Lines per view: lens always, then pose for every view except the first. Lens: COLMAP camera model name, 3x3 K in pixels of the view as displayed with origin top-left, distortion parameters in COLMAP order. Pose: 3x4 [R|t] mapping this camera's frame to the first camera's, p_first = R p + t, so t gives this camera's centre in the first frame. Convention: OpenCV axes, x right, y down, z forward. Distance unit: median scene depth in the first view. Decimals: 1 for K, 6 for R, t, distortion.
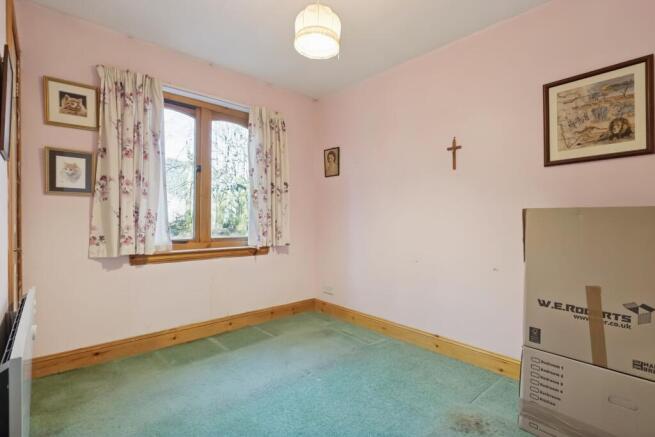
lens RADIAL K [[315.5, 0, 331.3], [0, 315.5, 213.3], [0, 0, 1]] dist [-0.006022, 0.002357]
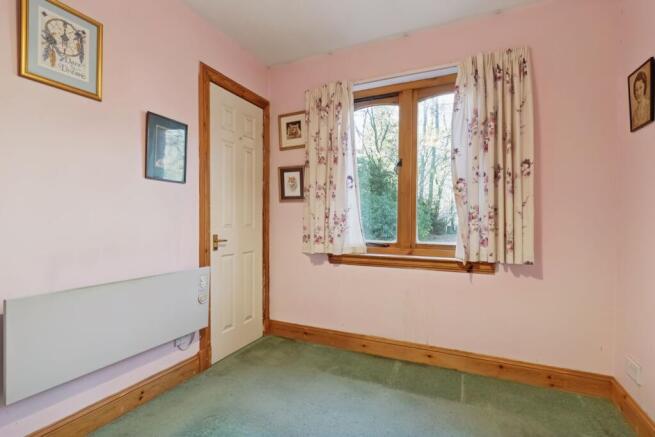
lens RADIAL K [[315.5, 0, 328.7], [0, 315.5, 218.1], [0, 0, 1]] dist [-0.006022, 0.002357]
pose [[0.372017, -0.006564, -0.928203, 0.340101], [0.016773, 0.999859, -0.000348, 0.009221], [0.928075, -0.015440, 0.372074, 0.540295]]
